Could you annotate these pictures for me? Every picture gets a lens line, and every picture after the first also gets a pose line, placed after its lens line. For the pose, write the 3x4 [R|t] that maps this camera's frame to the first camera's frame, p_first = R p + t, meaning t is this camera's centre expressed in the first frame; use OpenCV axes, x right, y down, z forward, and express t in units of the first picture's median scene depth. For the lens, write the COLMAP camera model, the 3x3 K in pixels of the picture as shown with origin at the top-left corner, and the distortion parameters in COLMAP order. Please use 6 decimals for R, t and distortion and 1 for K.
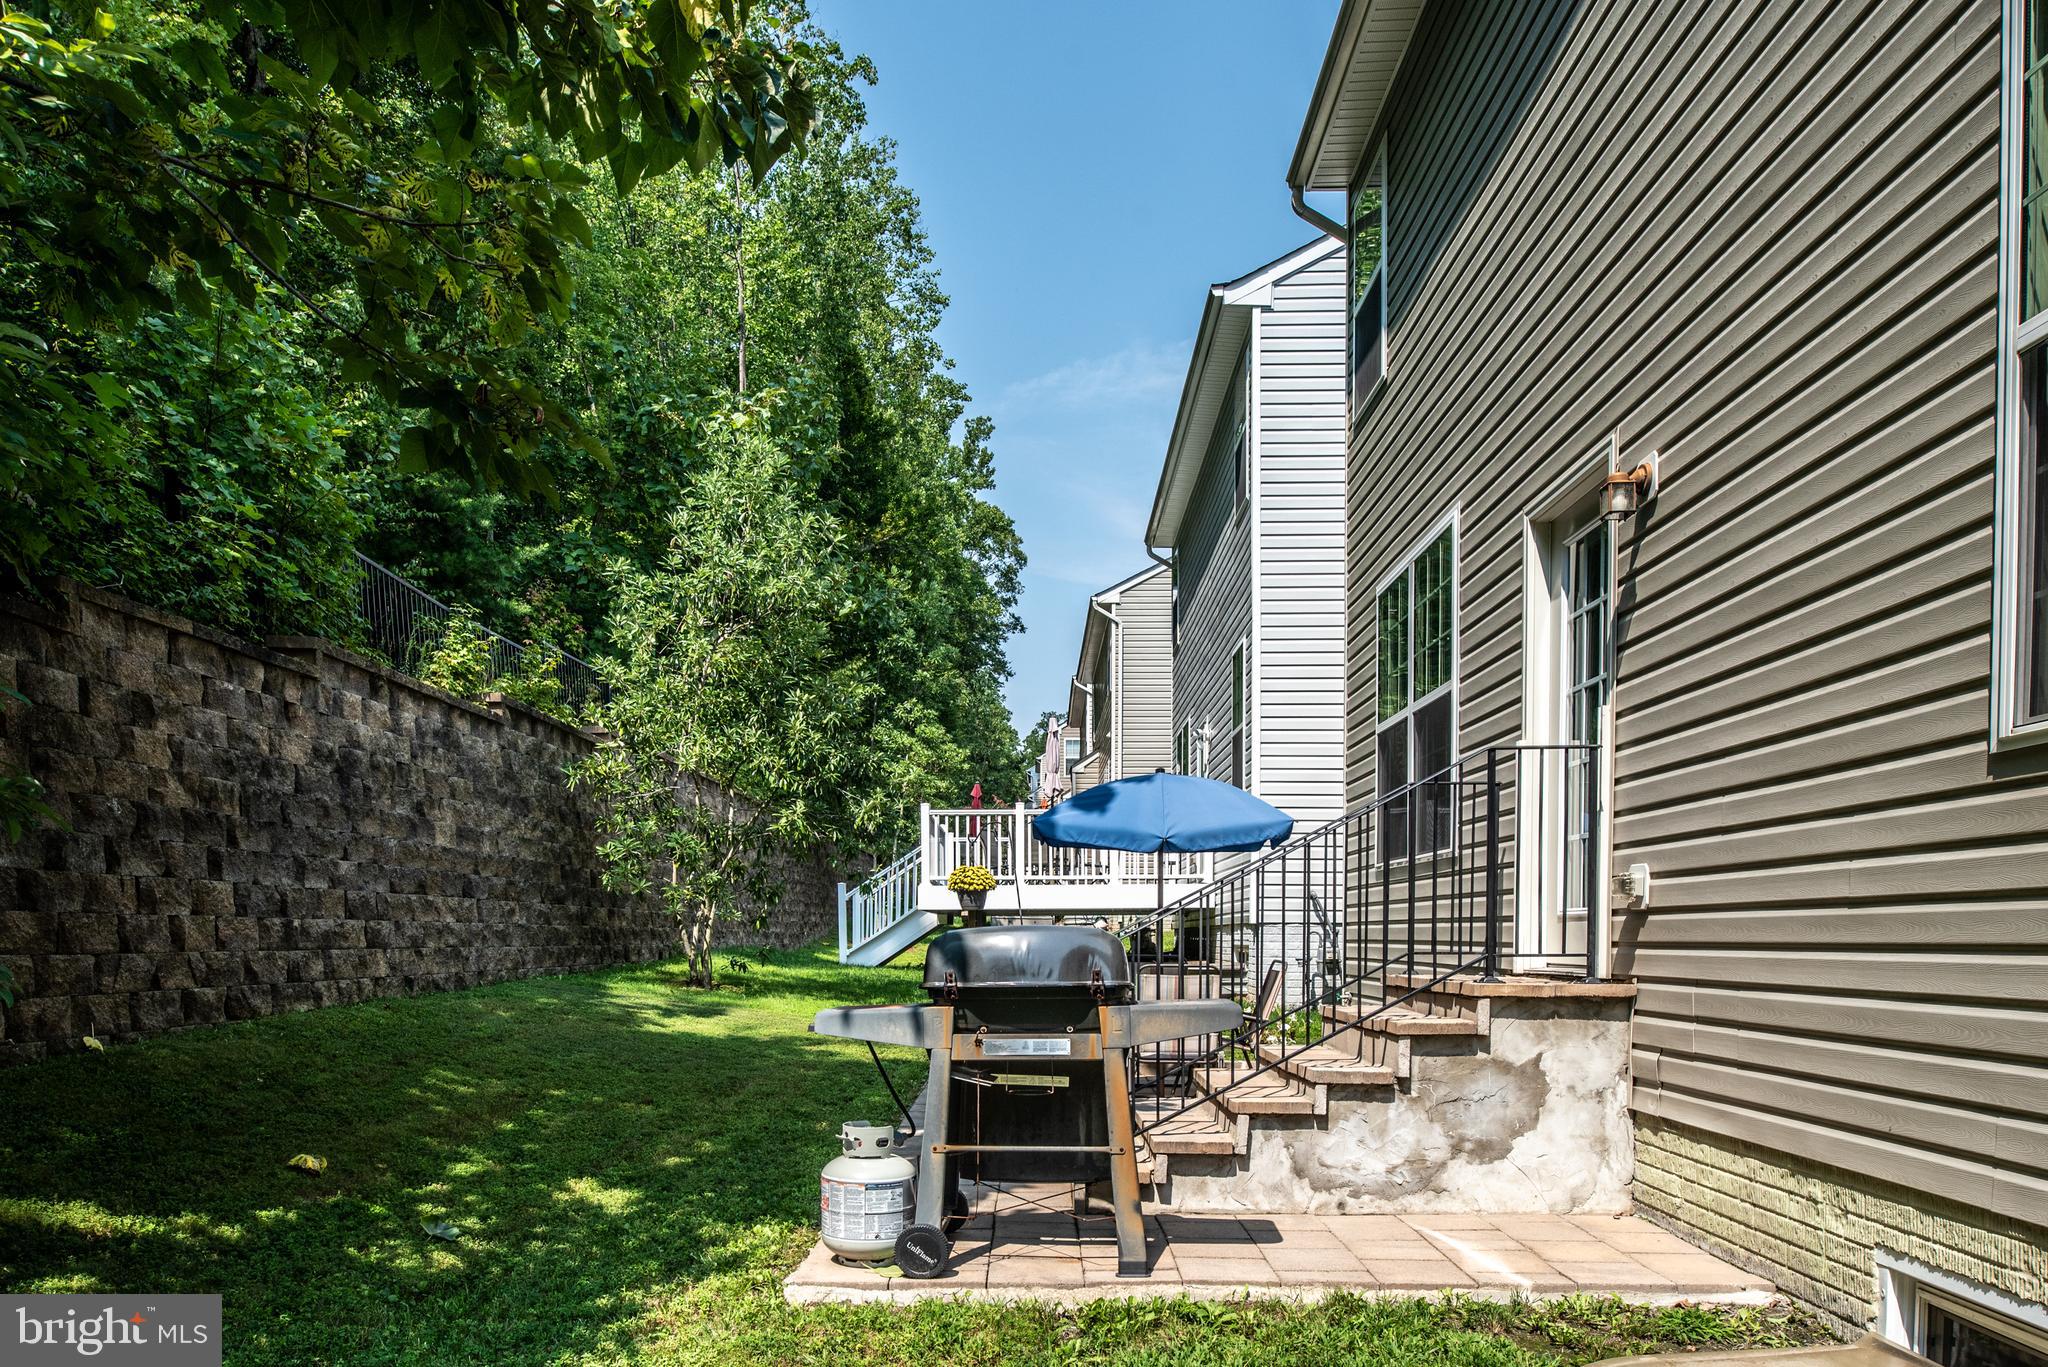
lens RADIAL K [[1473.2, 0, 998.4], [0, 1473.2, 972.8], [0, 0, 1]] dist [-0.012569, 0.000044]
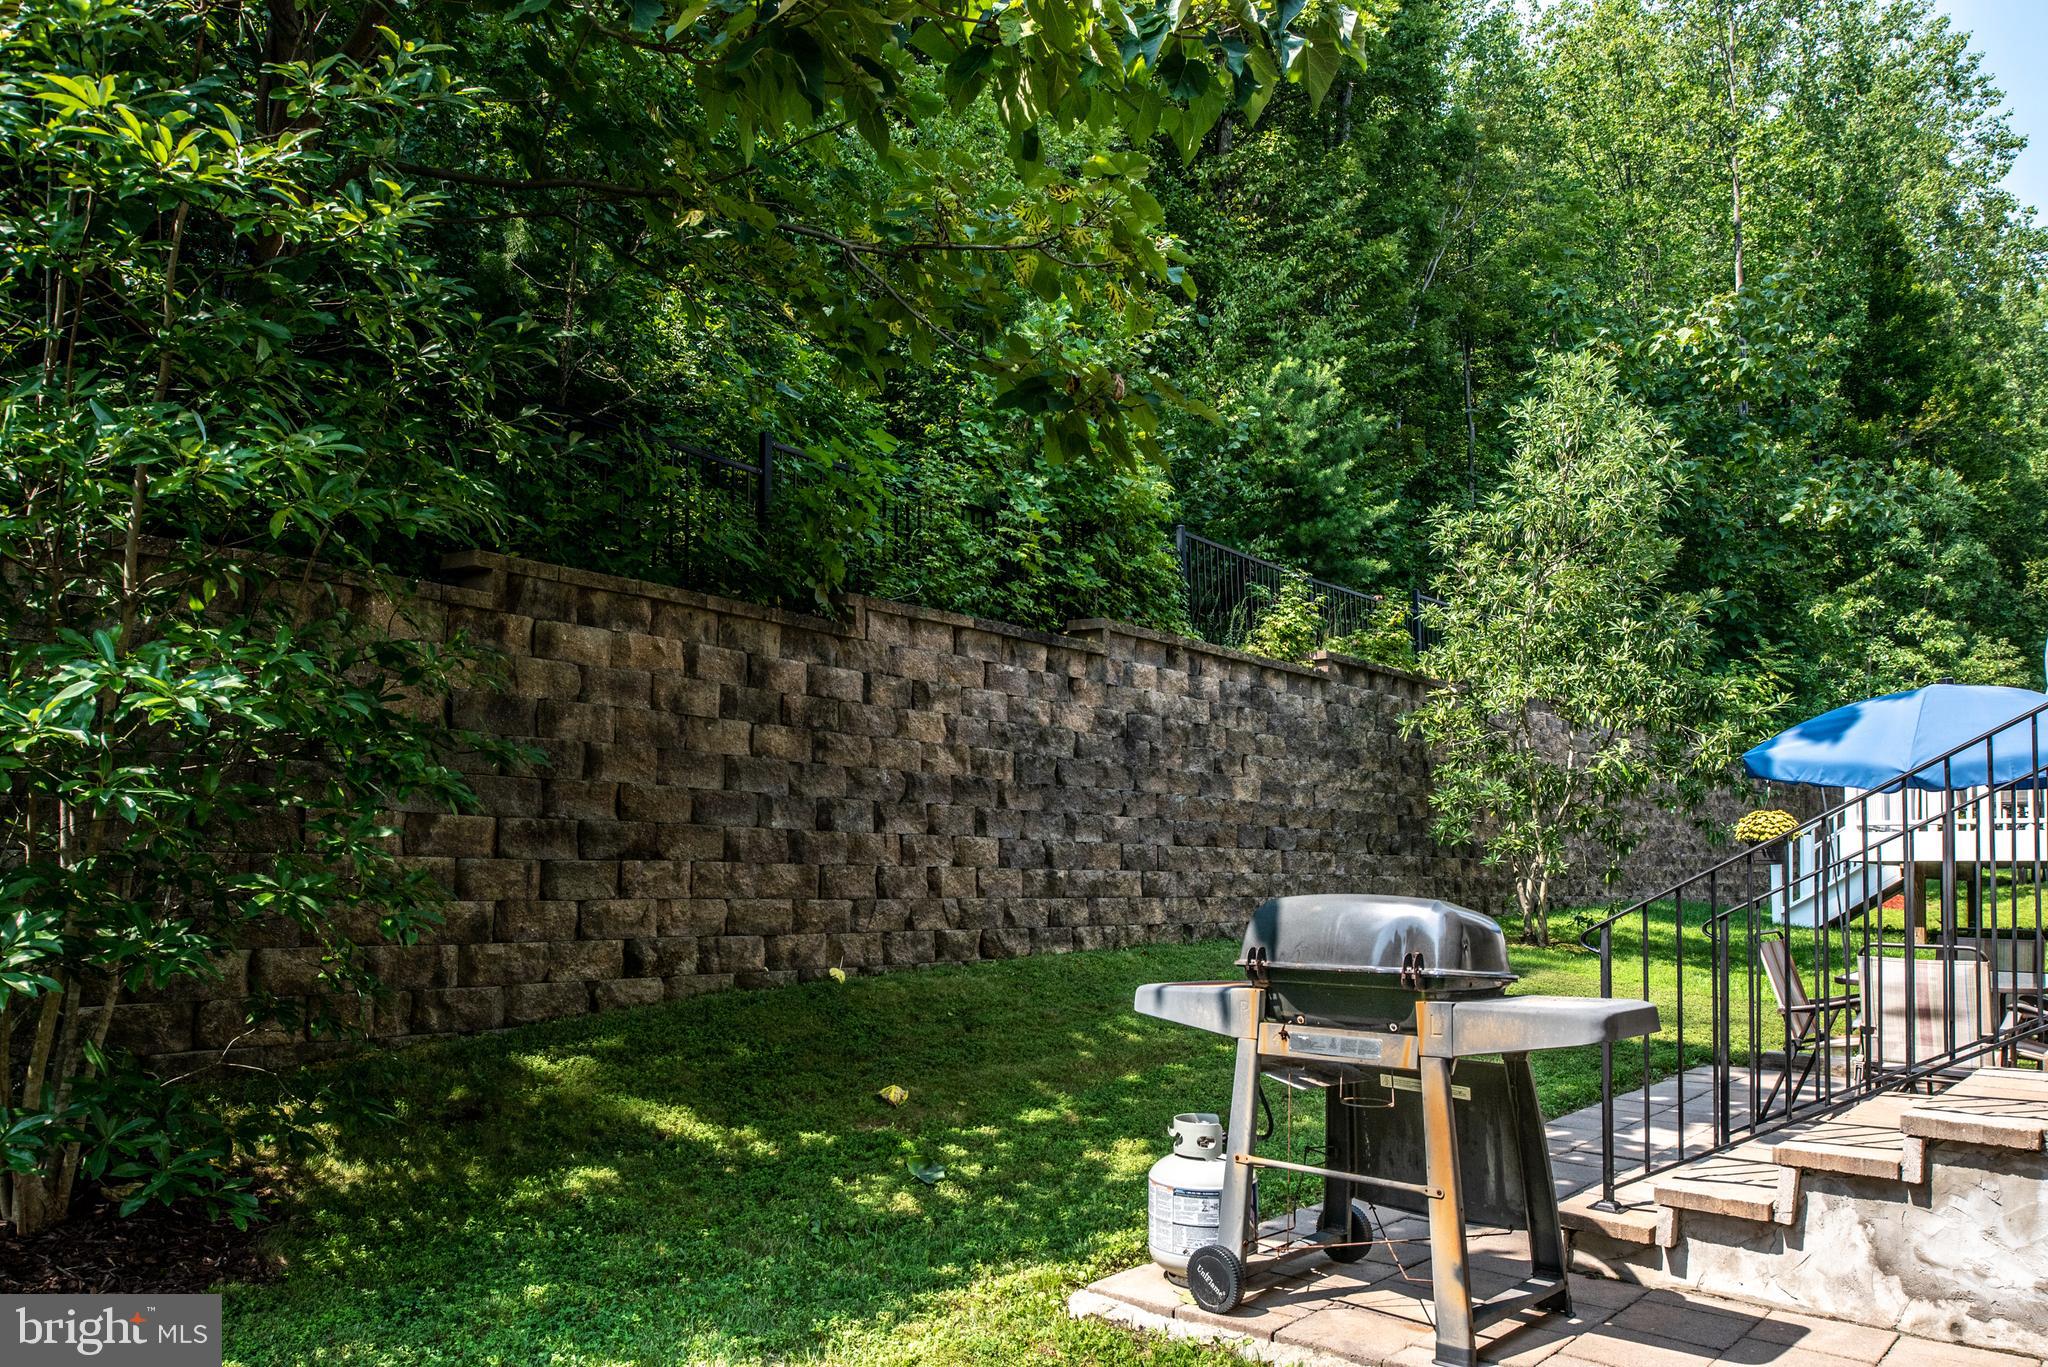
lens RADIAL K [[1437.3, 0, 995.0], [0, 1437.3, 792.3], [0, 0, 1]] dist [-0.010244, -0.006615]
pose [[0.766499, -0.026805, -0.641686, 0.188051], [-0.028892, 0.996678, -0.076146, -0.011084], [0.641595, 0.076906, 0.763178, 0.131799]]
